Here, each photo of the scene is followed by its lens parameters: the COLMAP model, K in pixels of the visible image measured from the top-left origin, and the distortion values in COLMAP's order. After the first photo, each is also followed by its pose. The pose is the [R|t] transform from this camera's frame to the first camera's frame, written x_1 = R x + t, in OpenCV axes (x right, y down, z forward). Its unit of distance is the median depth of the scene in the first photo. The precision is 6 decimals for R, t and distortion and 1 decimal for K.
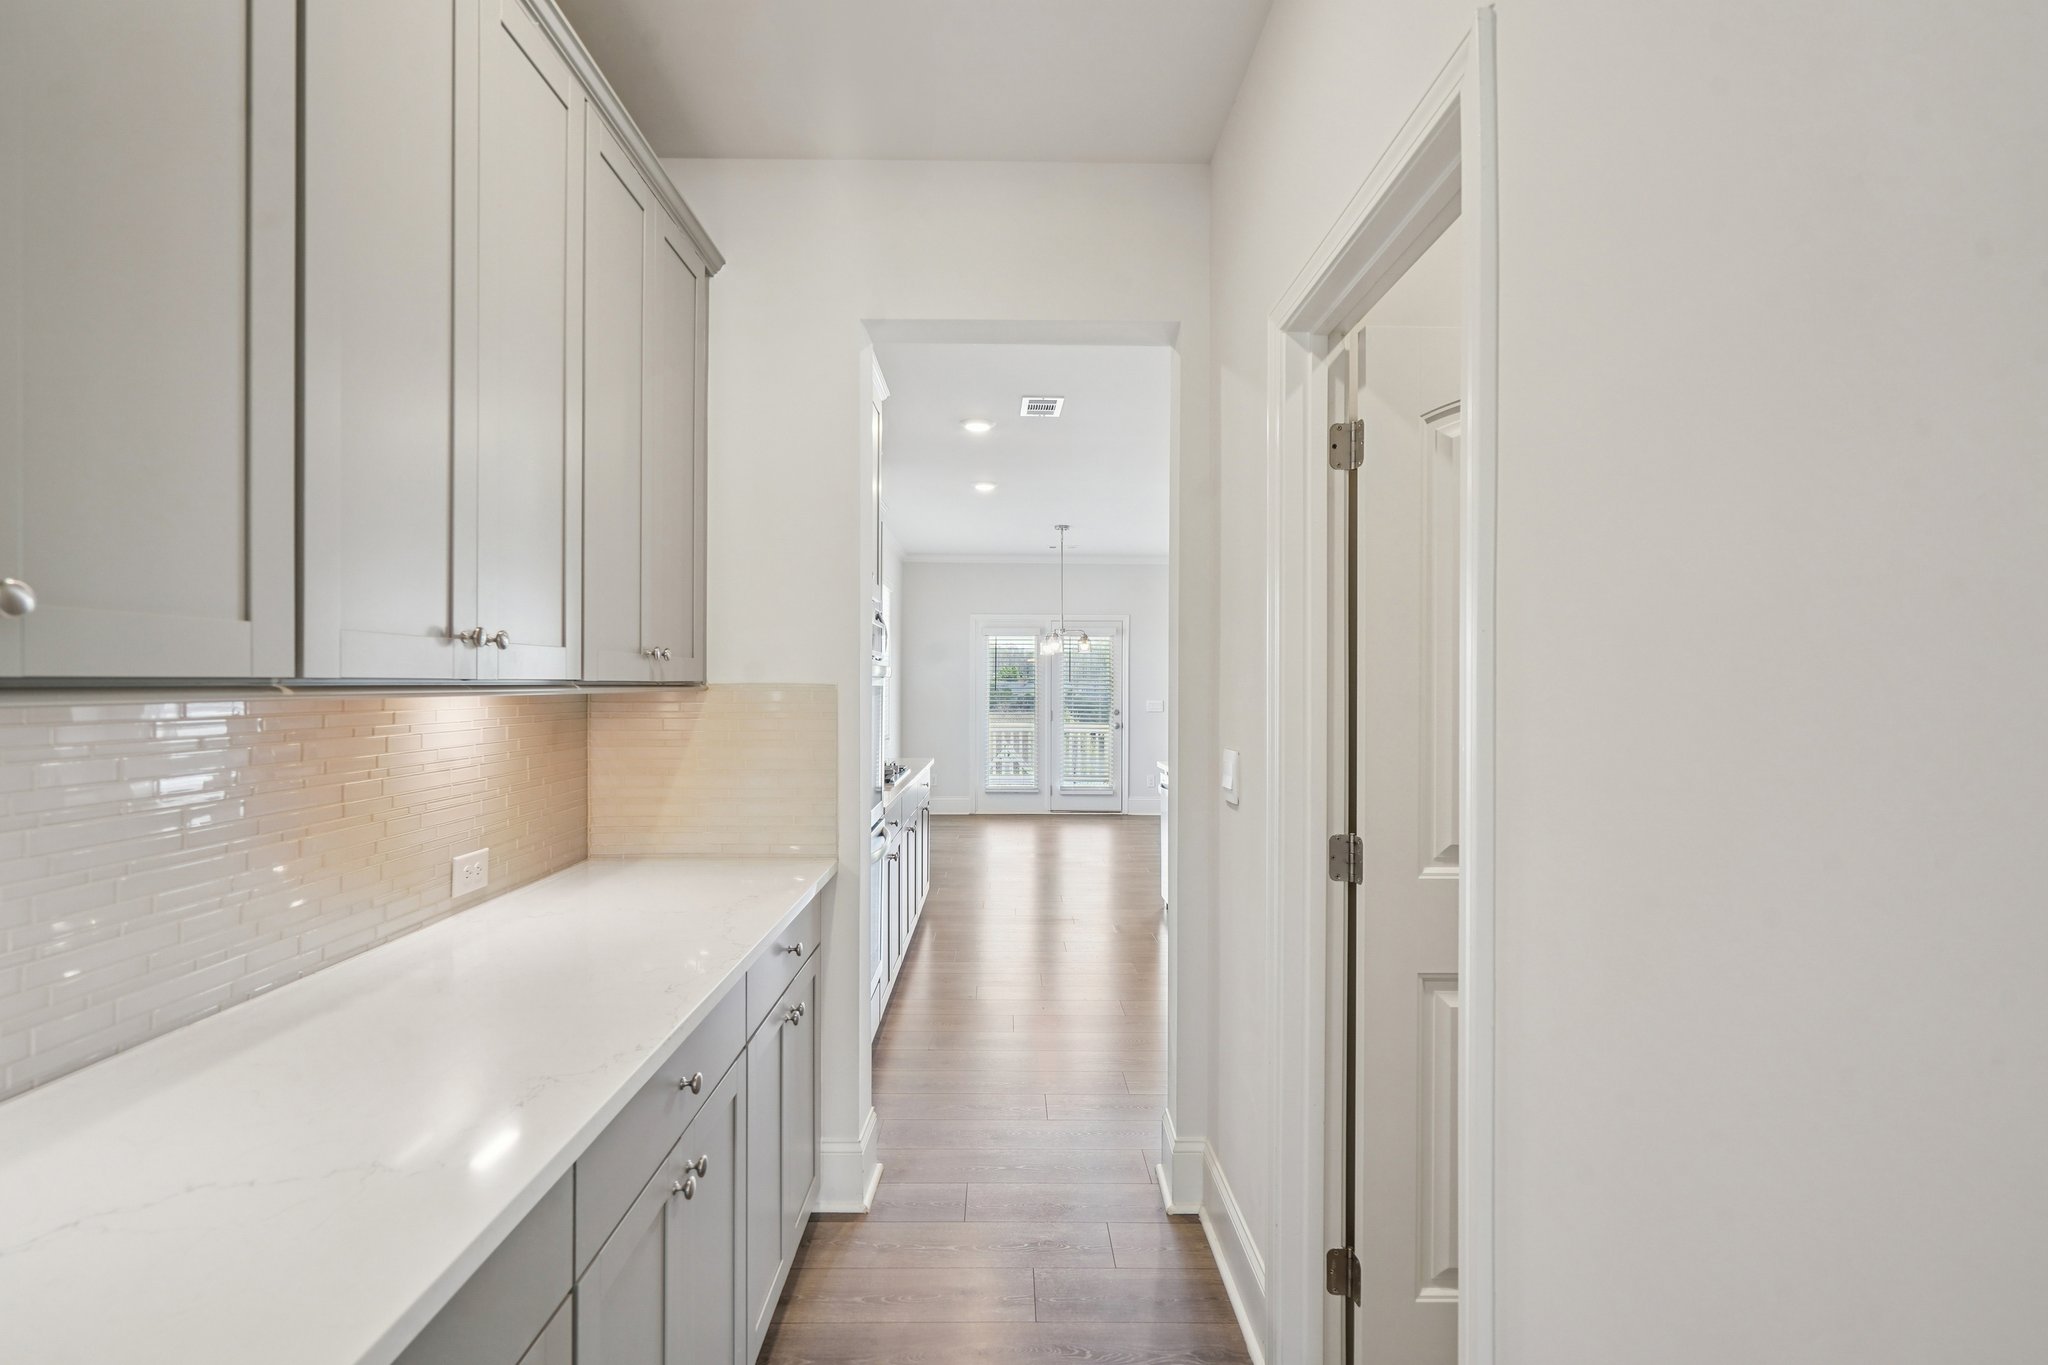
lens RADIAL K [[948.2, 0, 1019.5], [0, 948.2, 691.0], [0, 0, 1]] dist [-0.000526, 0.000484]
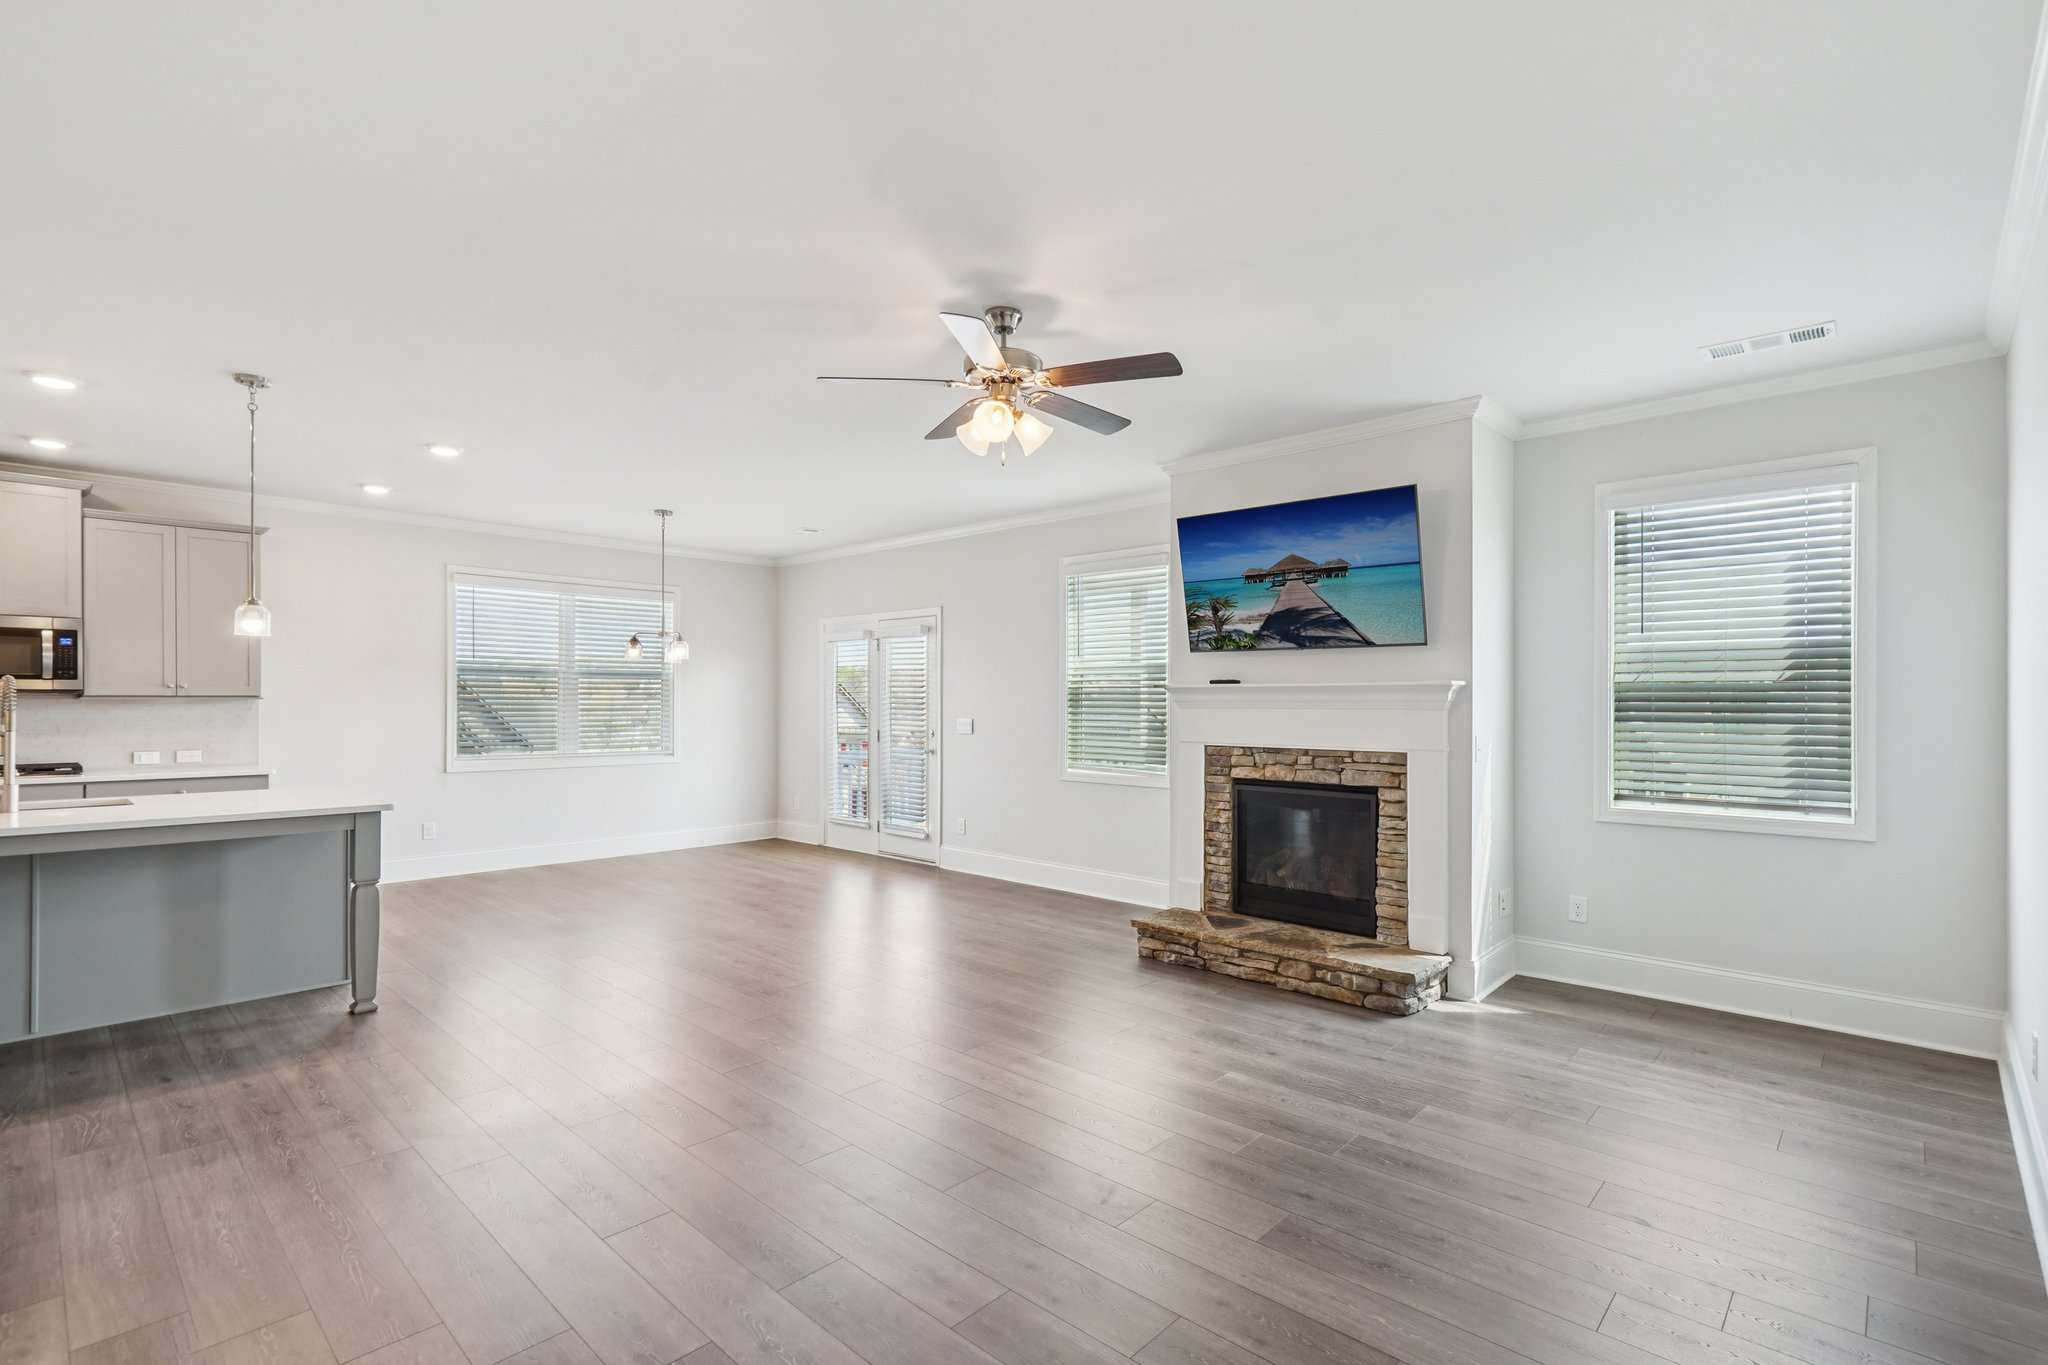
lens RADIAL K [[948.7, 0, 1013.8], [0, 948.7, 700.8], [0, 0, 1]] dist [-0.002038, -0.000012]
pose [[0.716277, -0.002999, -0.697809, 0.694241], [-0.003470, 0.999963, -0.007860, 0.001446], [0.697807, 0.008051, 0.716241, 0.491841]]
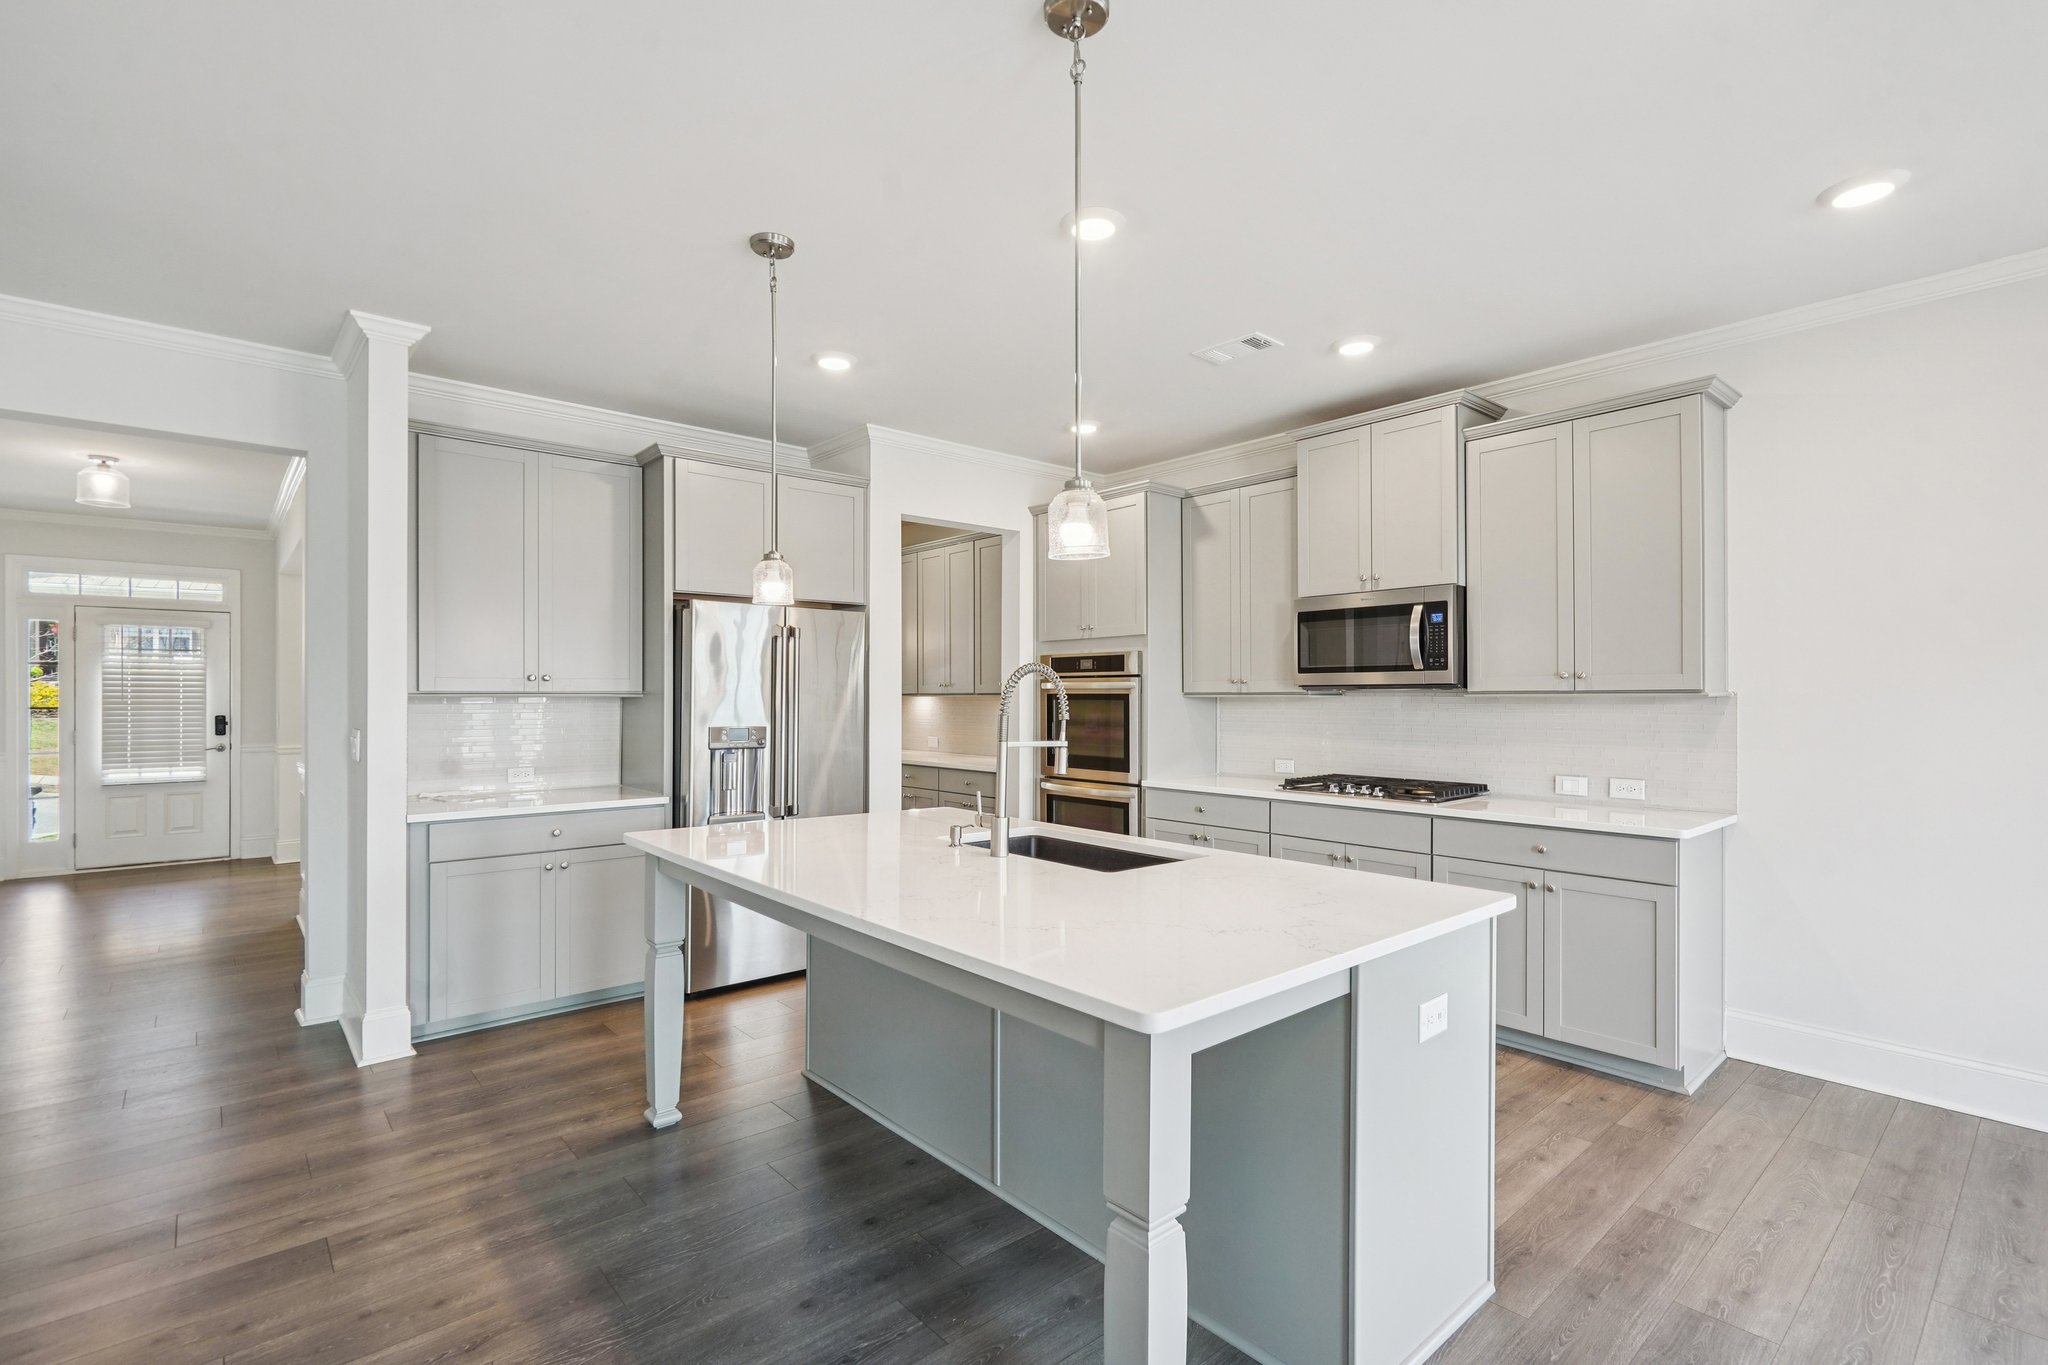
lens RADIAL K [[948.2, 0, 1019.5], [0, 948.2, 691.0], [0, 0, 1]] dist [-0.000526, 0.000484]
pose [[-0.761937, -0.008991, -0.647588, 0.315242], [-0.009723, 0.999950, -0.002442, -0.001589], [0.647578, 0.004436, -0.761986, 0.689605]]
